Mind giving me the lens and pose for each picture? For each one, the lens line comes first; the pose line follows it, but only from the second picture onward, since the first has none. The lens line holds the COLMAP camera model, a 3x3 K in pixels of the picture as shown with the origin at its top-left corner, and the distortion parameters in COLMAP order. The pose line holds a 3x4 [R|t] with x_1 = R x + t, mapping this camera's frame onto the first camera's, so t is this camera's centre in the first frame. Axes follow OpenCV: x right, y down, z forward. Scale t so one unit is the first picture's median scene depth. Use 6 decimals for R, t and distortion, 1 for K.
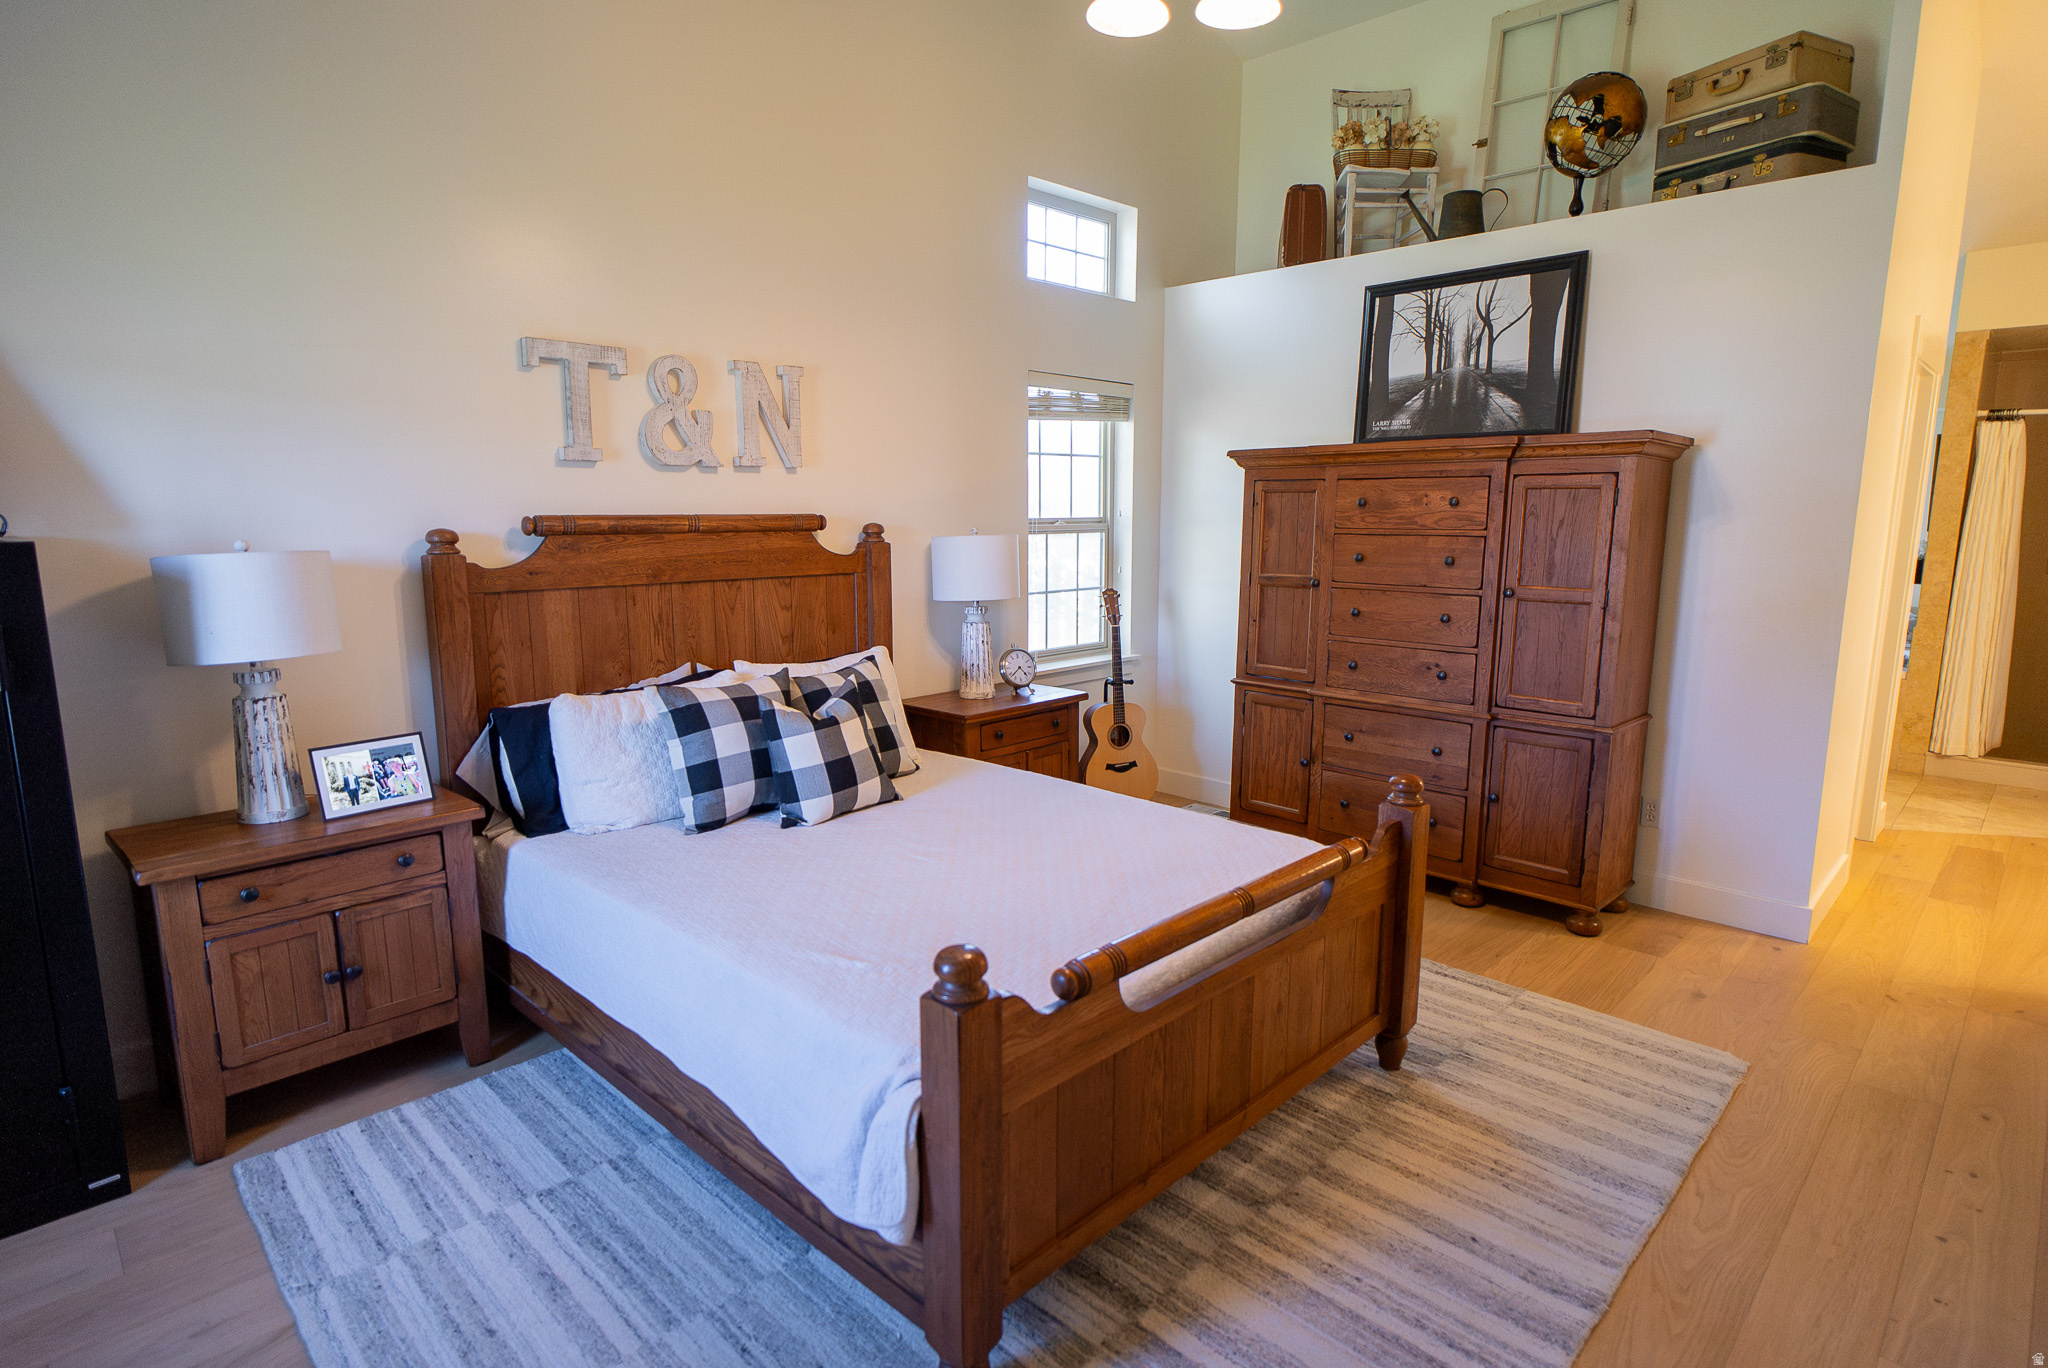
lens RADIAL K [[1069.4, 0, 1016.7], [0, 1069.4, 686.9], [0, 0, 1]] dist [-0.008441, 0.000914]
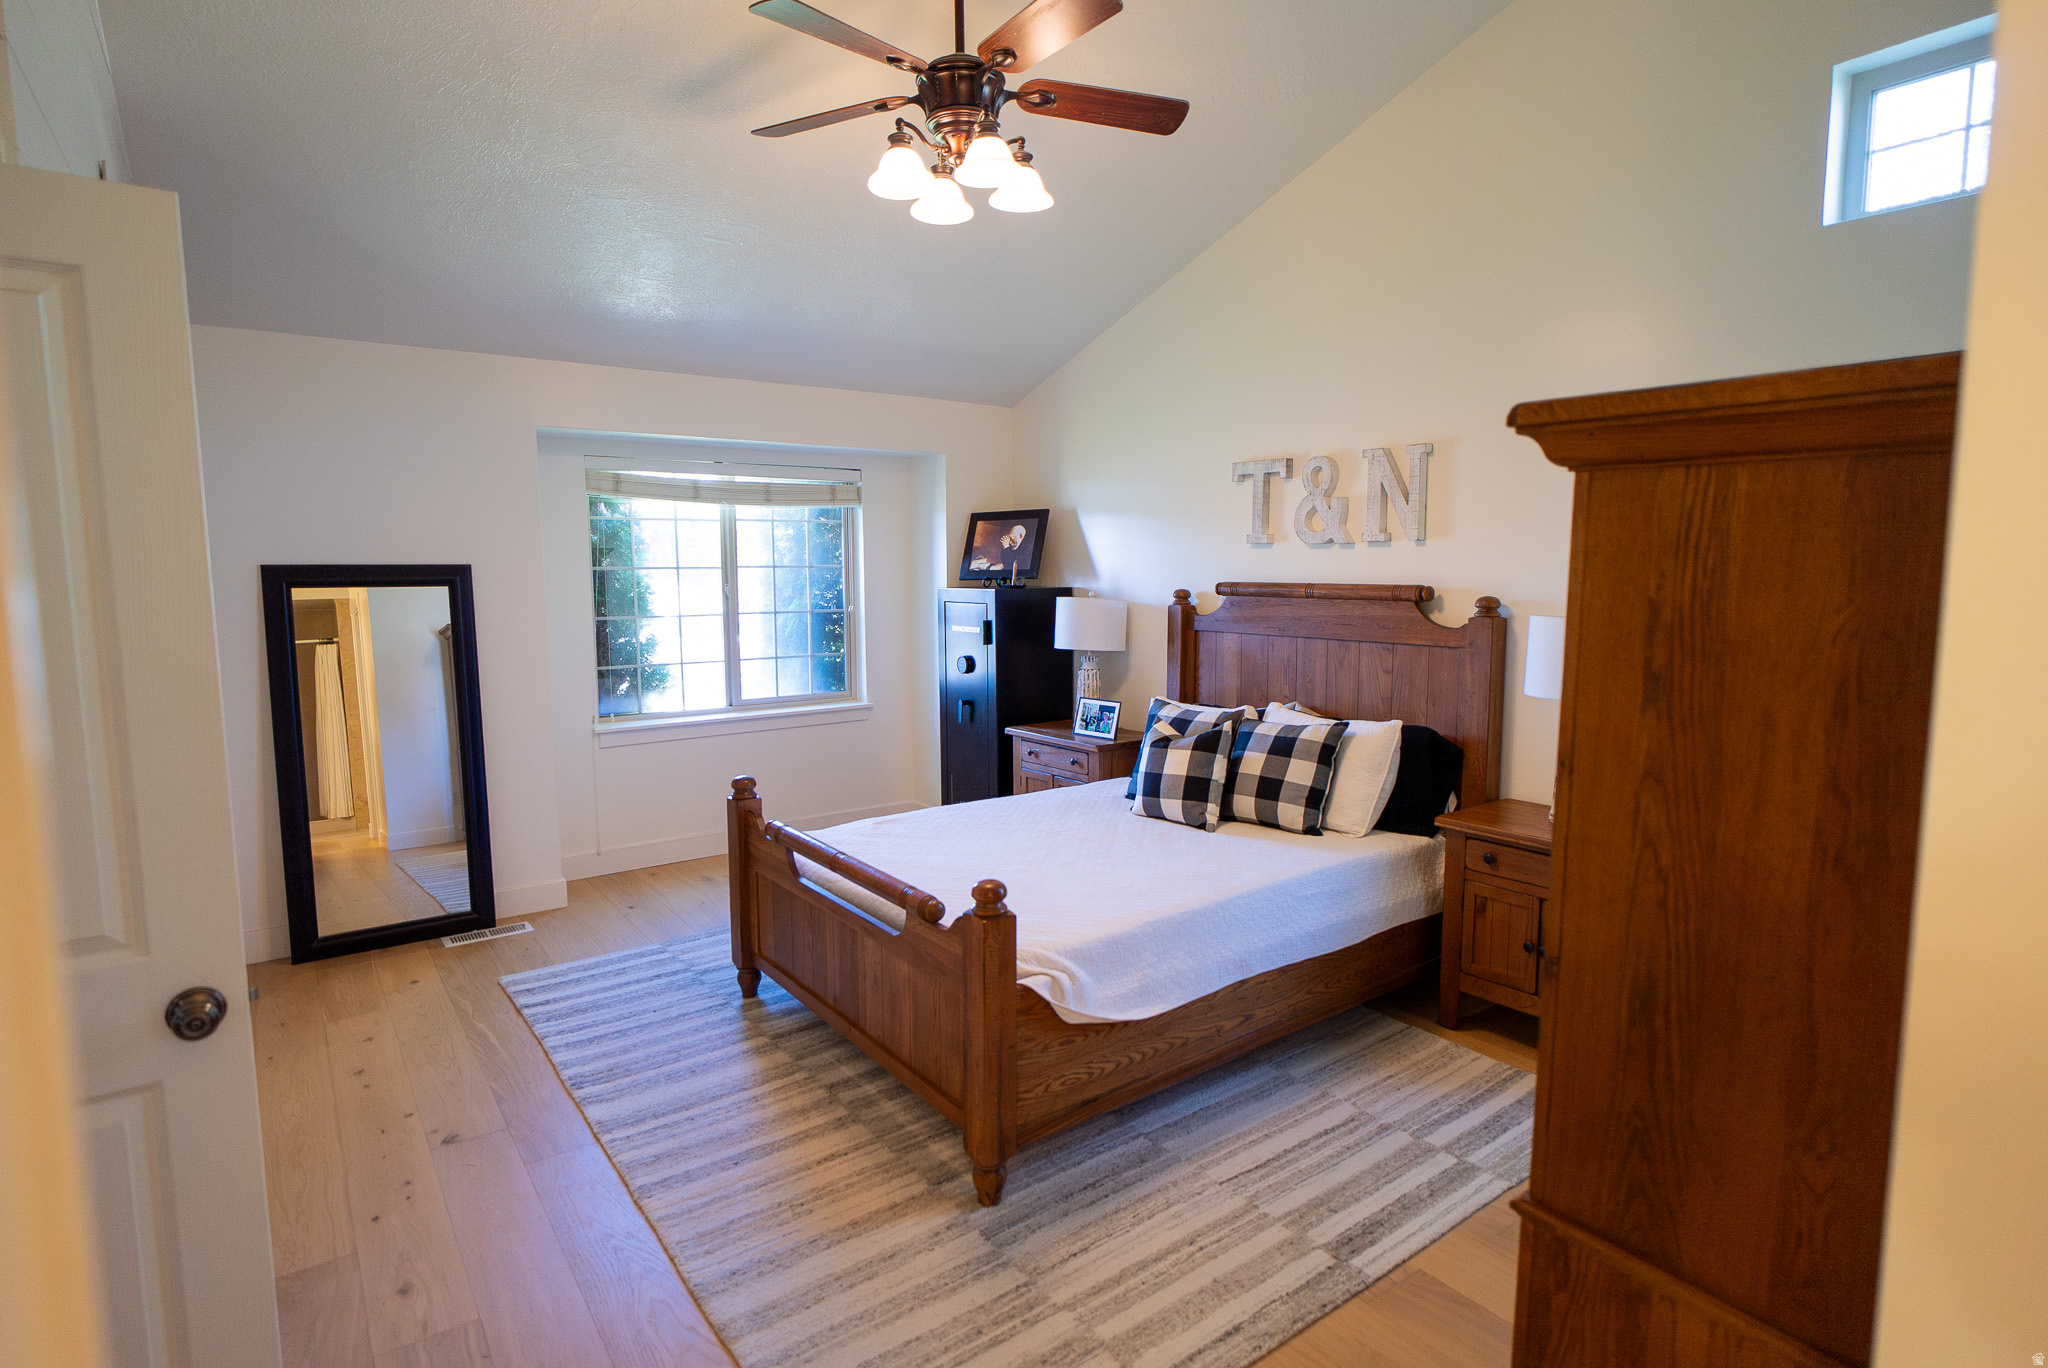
lens RADIAL K [[1069.4, 0, 1022.0], [0, 1069.4, 684.3], [0, 0, 1]] dist [-0.008441, 0.000914]
pose [[-0.165666, 0.107327, -0.980324, 1.032553], [-0.163853, 0.977248, 0.134679, -0.170323], [0.972475, 0.182941, -0.144311, 0.941440]]
